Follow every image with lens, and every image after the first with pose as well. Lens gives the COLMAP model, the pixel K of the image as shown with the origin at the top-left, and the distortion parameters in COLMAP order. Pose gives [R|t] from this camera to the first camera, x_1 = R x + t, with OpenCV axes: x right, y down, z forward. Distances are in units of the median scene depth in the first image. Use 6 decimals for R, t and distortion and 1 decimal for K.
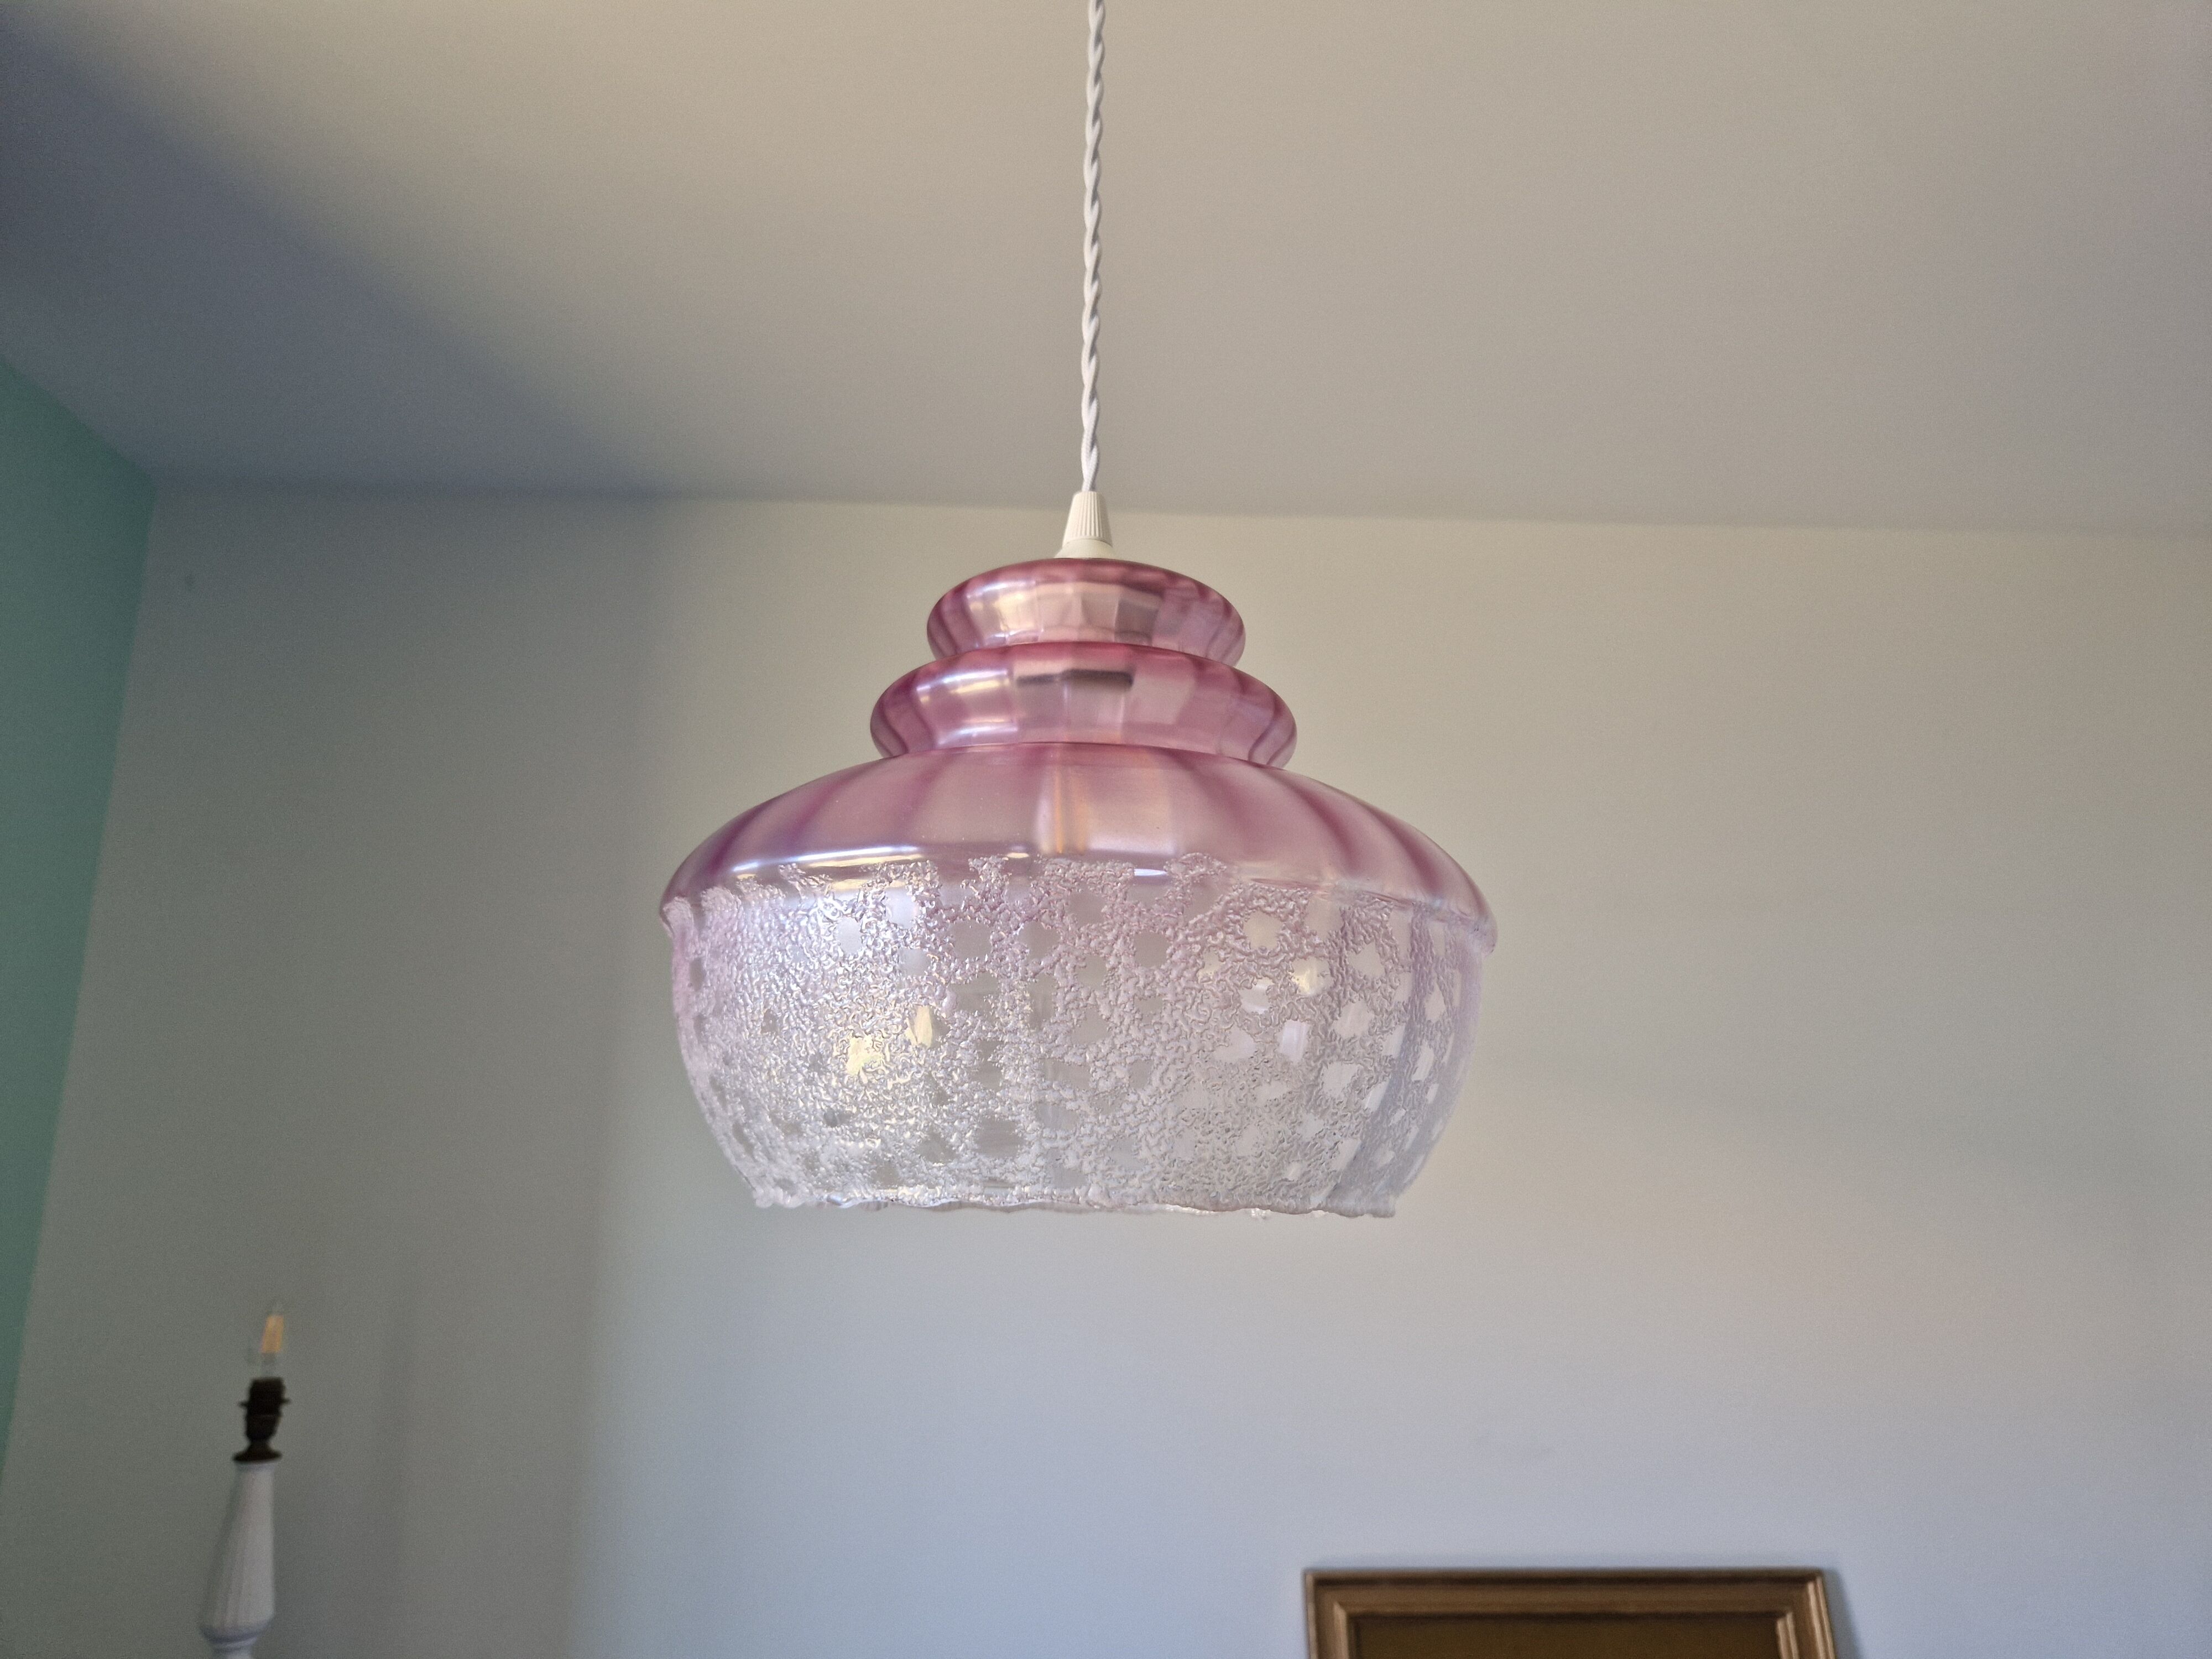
lens RADIAL K [[1505.6, 0, 1118.8], [0, 1505.6, 830.3], [0, 0, 1]] dist [0.008510, 0.001956]
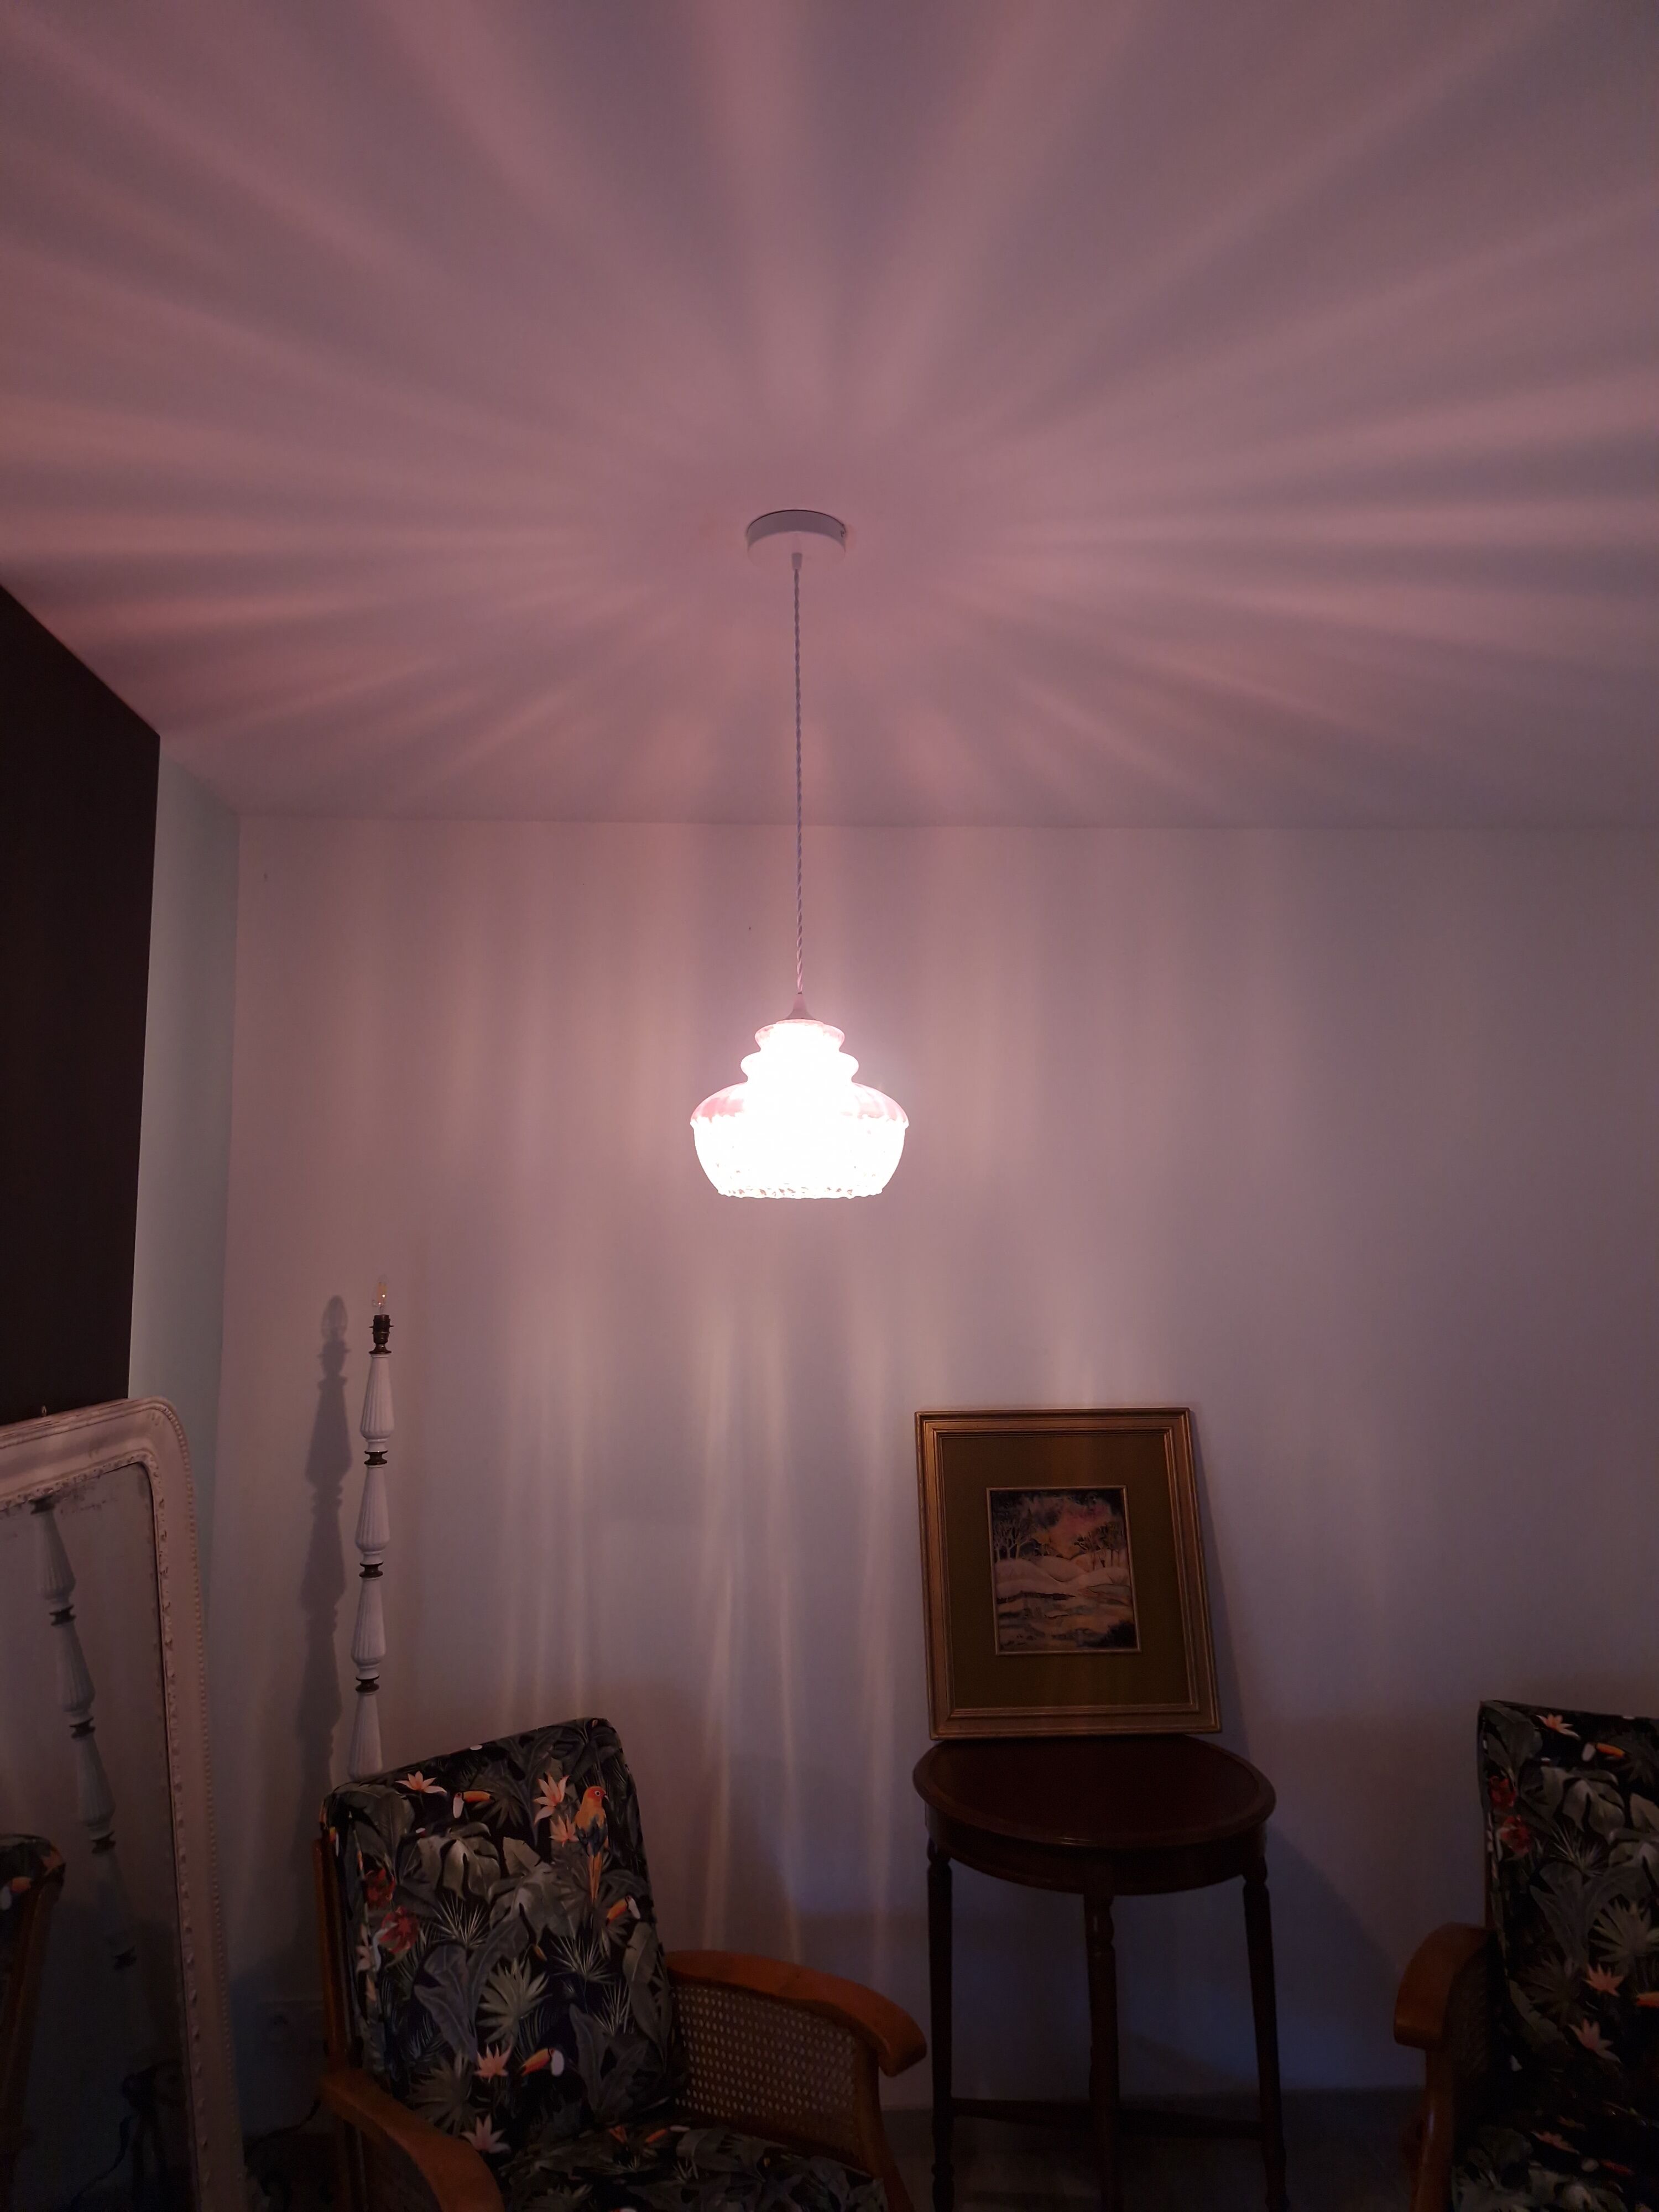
lens RADIAL K [[1437.1, 0, 813.7], [0, 1437.1, 1107.0], [0, 0, 1]] dist [0.039780, 0.000267]
pose [[0.999891, -0.014741, -0.000474, 0.008595], [0.014676, 0.991293, 0.130851, -0.518908], [-0.001459, -0.130843, 0.991402, -3.026186]]
